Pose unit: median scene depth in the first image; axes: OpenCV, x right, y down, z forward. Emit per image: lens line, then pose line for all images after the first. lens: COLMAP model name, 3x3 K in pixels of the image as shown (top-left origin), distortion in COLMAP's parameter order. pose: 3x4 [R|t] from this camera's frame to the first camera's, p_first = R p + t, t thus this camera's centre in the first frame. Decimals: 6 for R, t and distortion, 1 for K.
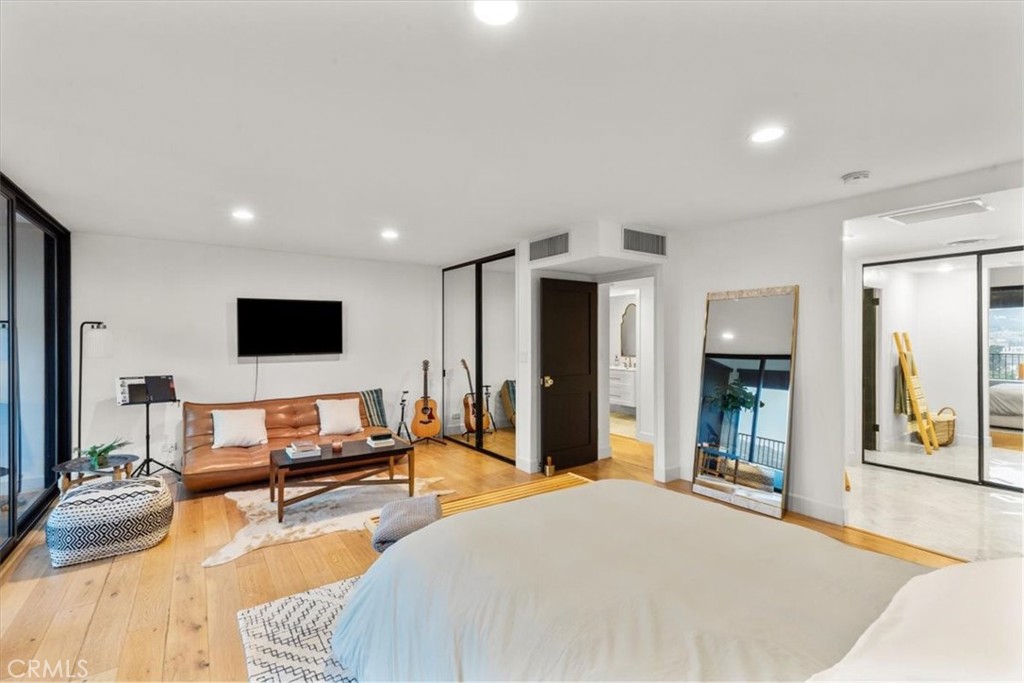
lens RADIAL K [[467.9, 0, 506.8], [0, 467.9, 342.0], [0, 0, 1]] dist [-0.001973, -0.000854]
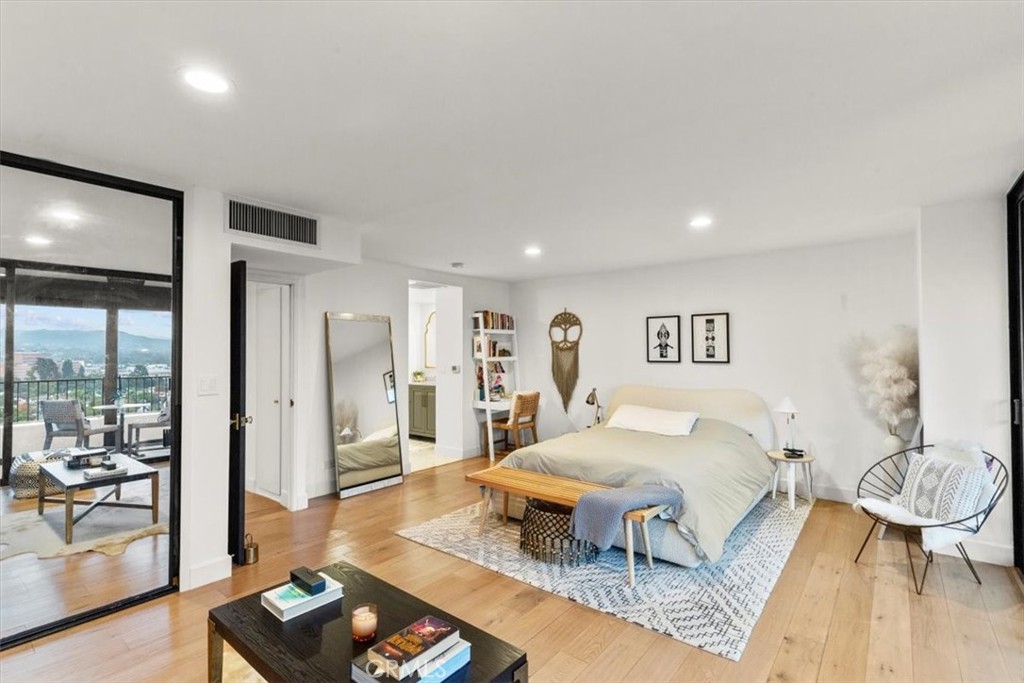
lens RADIAL K [[467.9, 0, 509.4], [0, 467.9, 347.4], [0, 0, 1]] dist [-0.001973, -0.000854]
pose [[-0.291129, 0.015971, 0.956550, -1.362977], [0.002849, 0.999871, -0.015827, -0.007136], [-0.956679, -0.001883, -0.291137, 1.741536]]
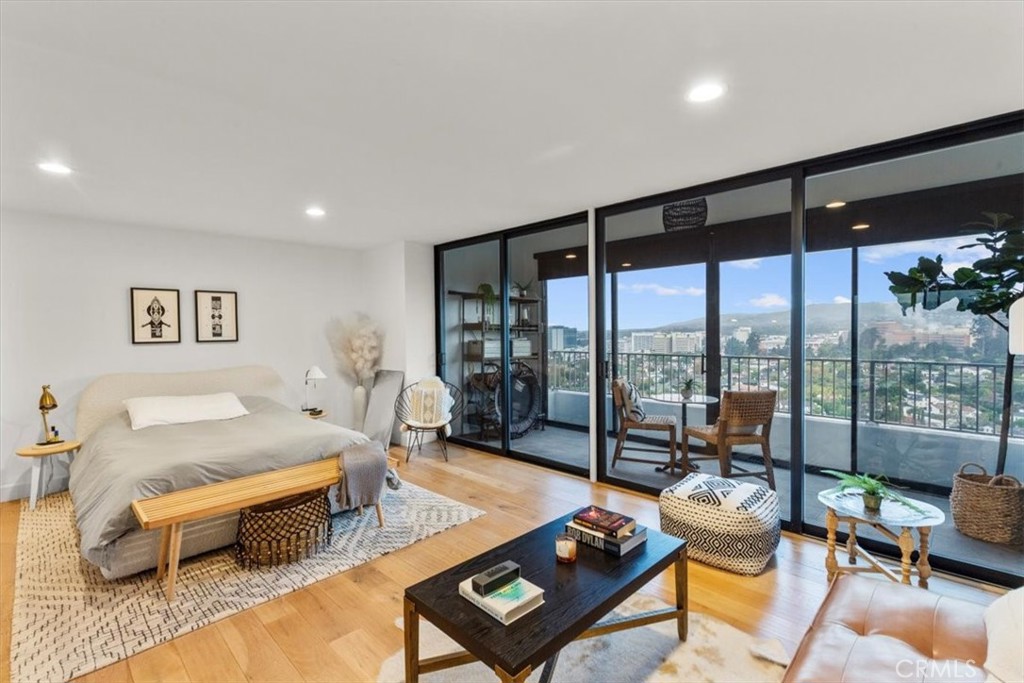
lens RADIAL K [[467.9, 0, 491.6], [0, 467.9, 341.3], [0, 0, 1]] dist [-0.001973, -0.000854]
pose [[-0.984274, 0.019673, -0.175549, -0.356201], [0.015174, 0.999522, 0.026930, -0.007538], [0.175995, 0.023842, -0.984102, 2.548354]]
